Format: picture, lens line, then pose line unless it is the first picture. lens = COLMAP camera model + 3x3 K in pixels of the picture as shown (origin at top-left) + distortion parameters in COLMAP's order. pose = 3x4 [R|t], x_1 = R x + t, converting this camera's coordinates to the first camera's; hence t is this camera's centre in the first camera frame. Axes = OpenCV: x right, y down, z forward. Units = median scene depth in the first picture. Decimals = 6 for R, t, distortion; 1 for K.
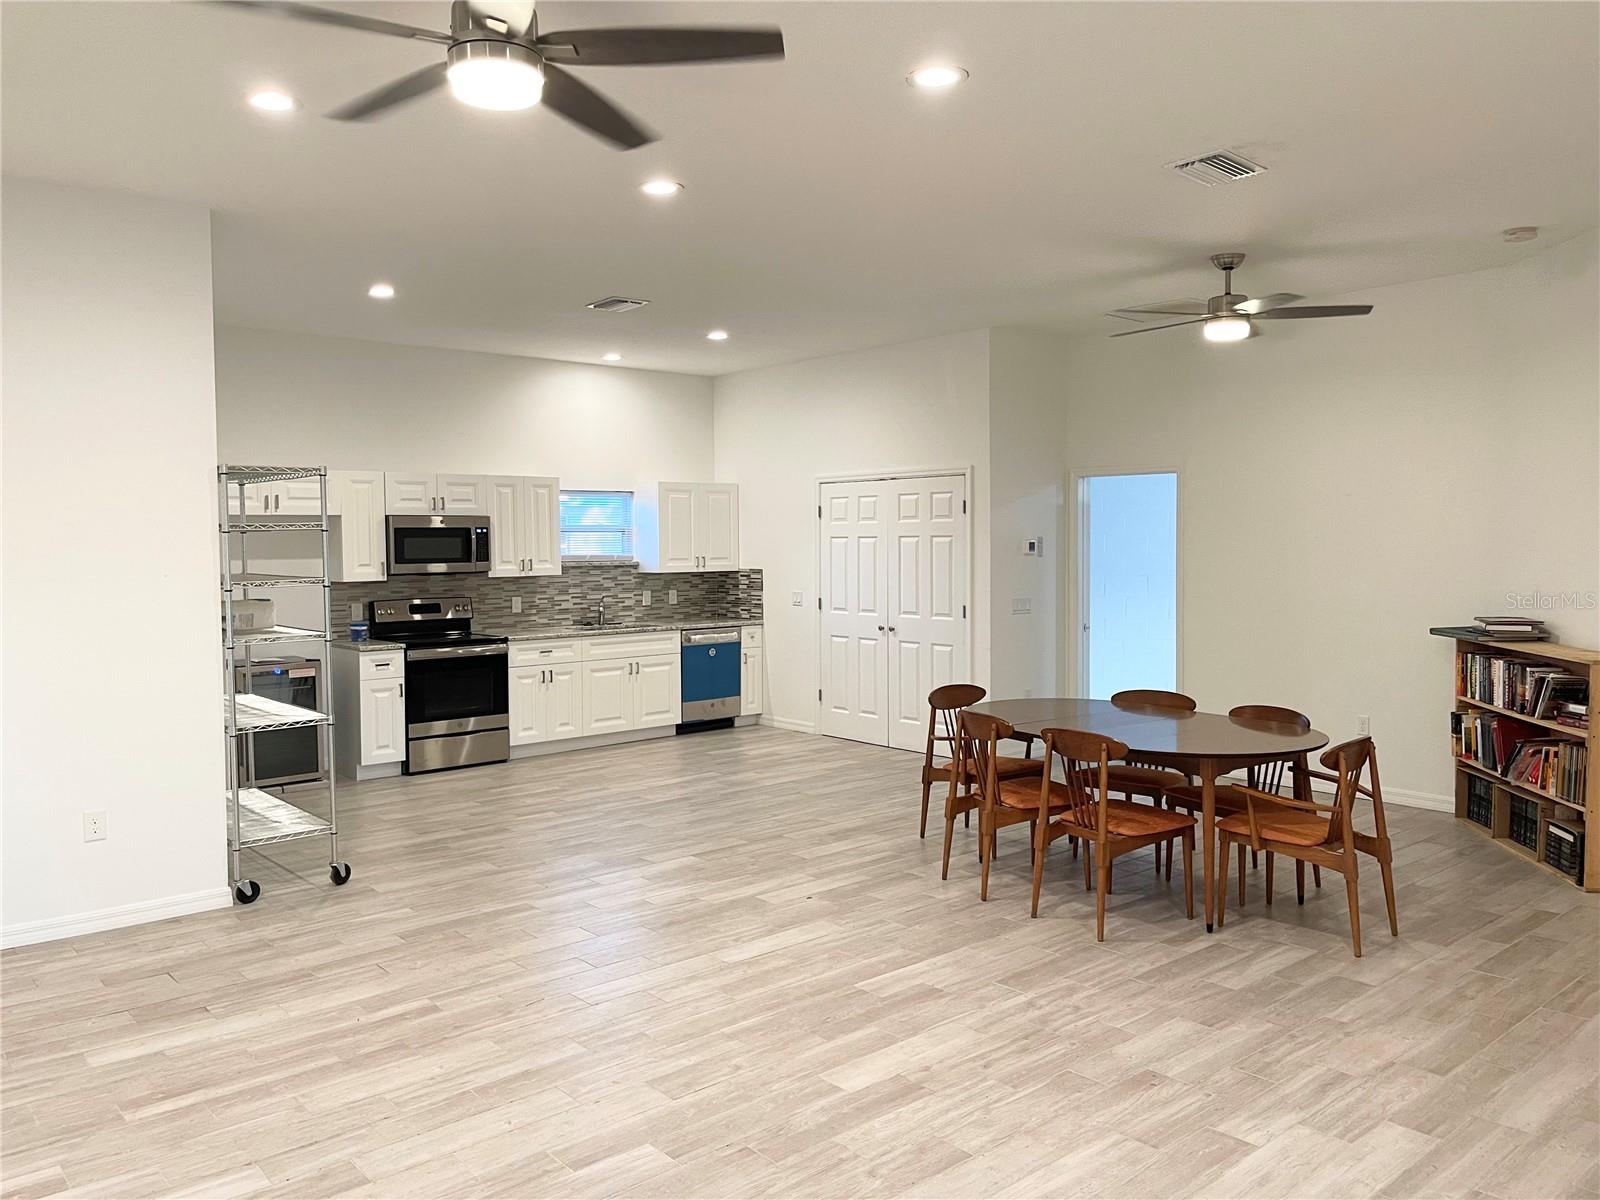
lens RADIAL K [[1211.6, 0, 786.4], [0, 1211.6, 597.6], [0, 0, 1]] dist [0.032505, -0.030347]
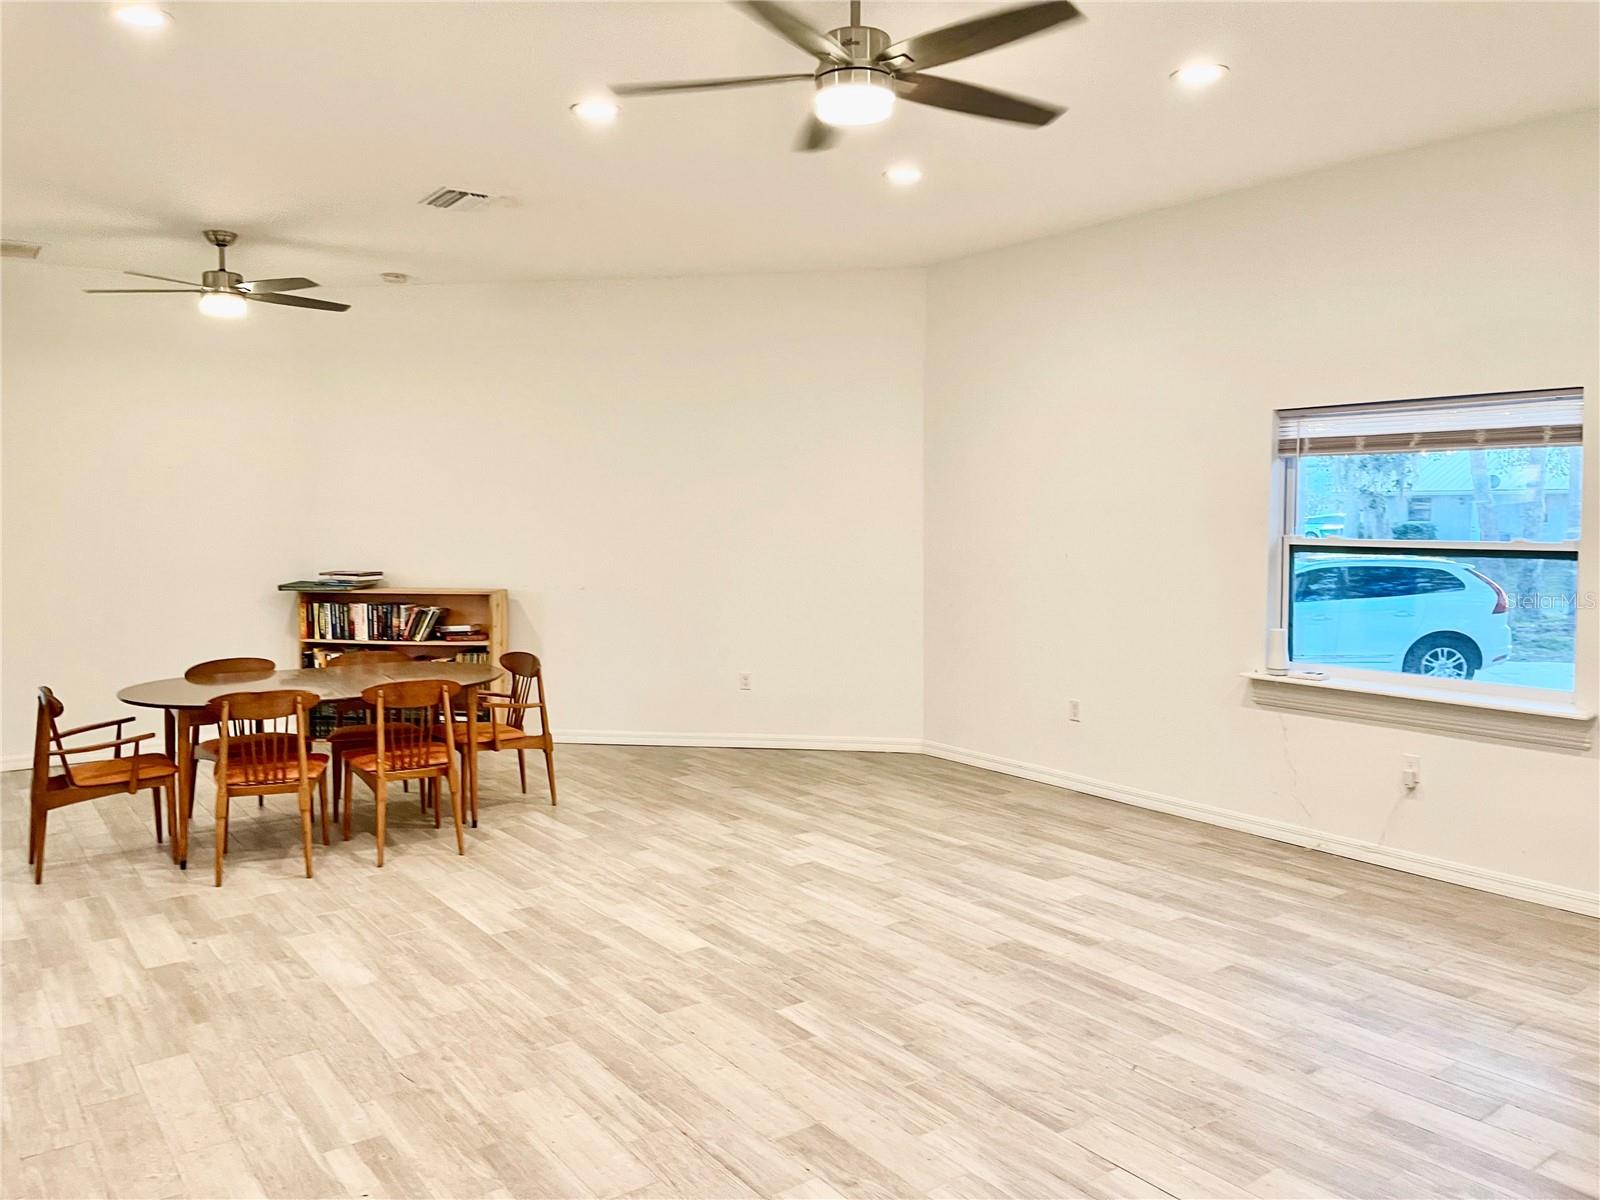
lens RADIAL K [[1211.6, 0, 790.4], [0, 1211.6, 601.7], [0, 0, 1]] dist [0.032505, -0.030347]
pose [[0.081468, -0.074204, 0.993910, -0.882823], [0.054873, 0.996046, 0.069866, -0.020476], [-0.995164, 0.048846, 0.085218, 0.609283]]
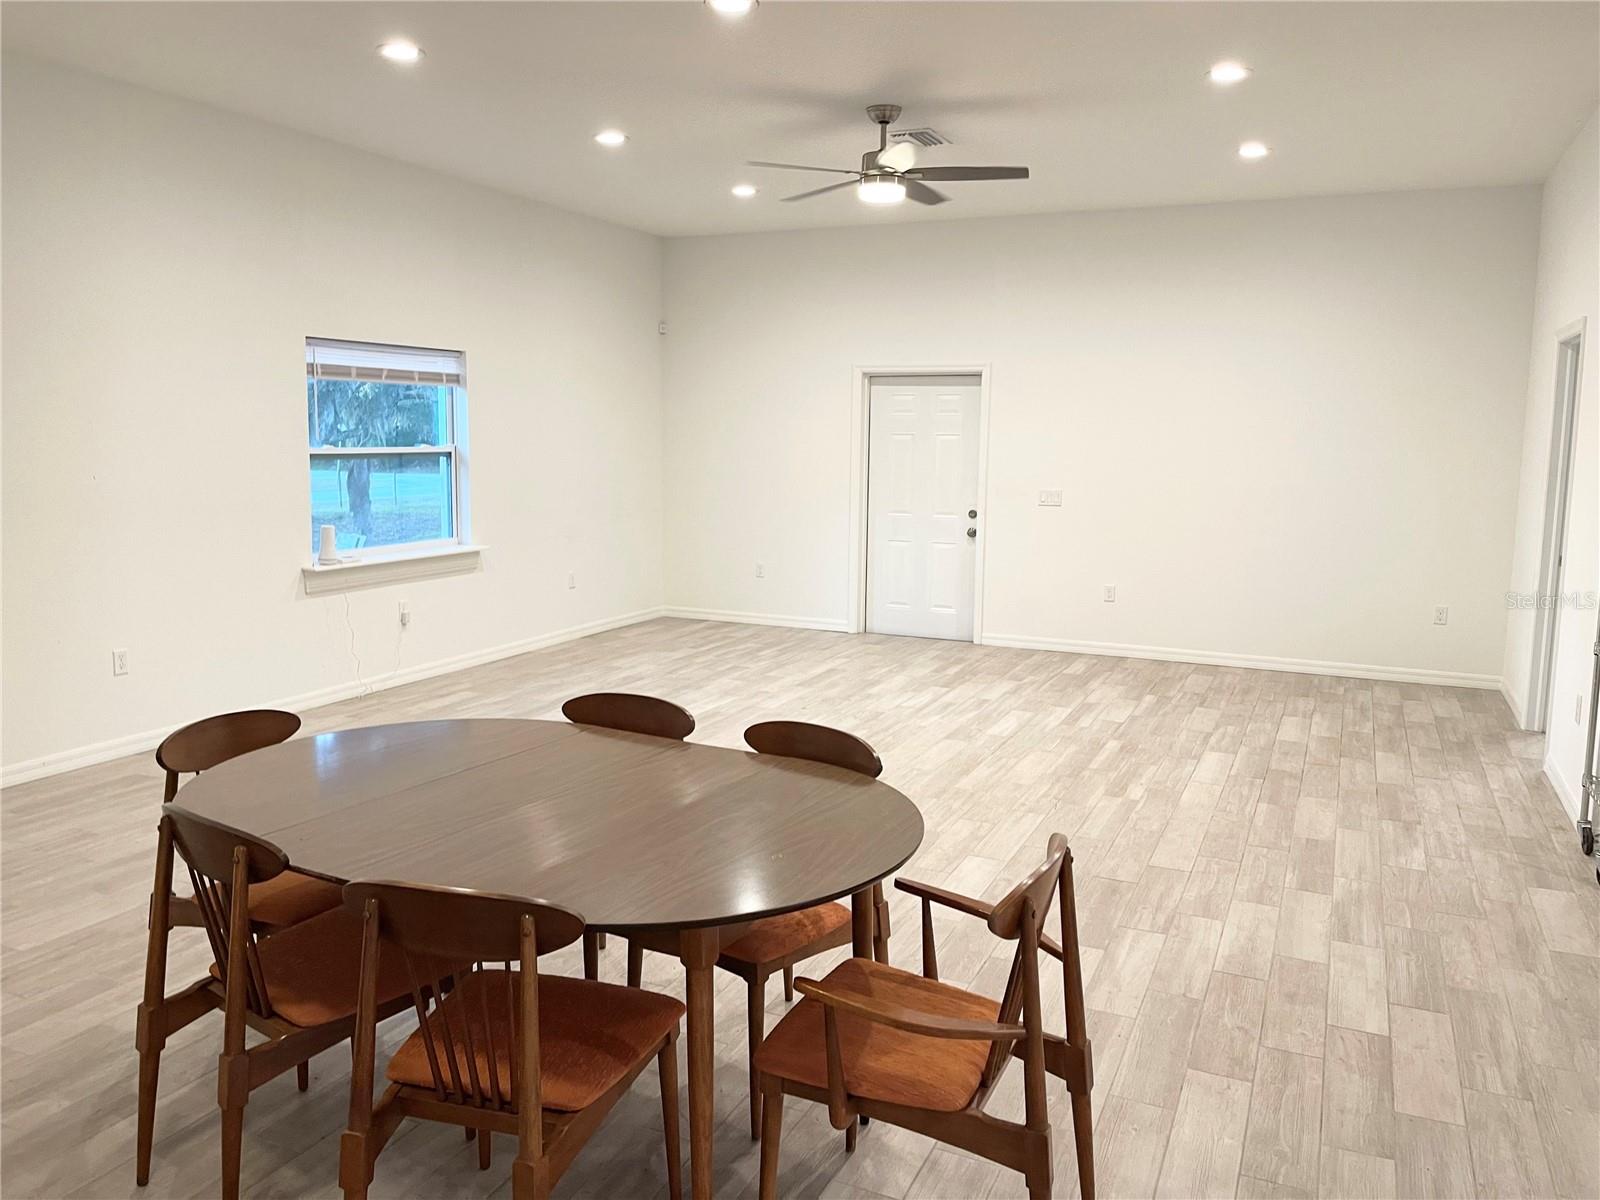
lens RADIAL K [[1211.6, 0, 794.0], [0, 1211.6, 594.8], [0, 0, 1]] dist [0.032505, -0.030347]
pose [[-0.909431, 0.052590, -0.412515, 0.471406], [-0.025911, 0.982878, 0.182427, -0.078366], [0.415046, 0.176593, -0.892497, 1.768573]]
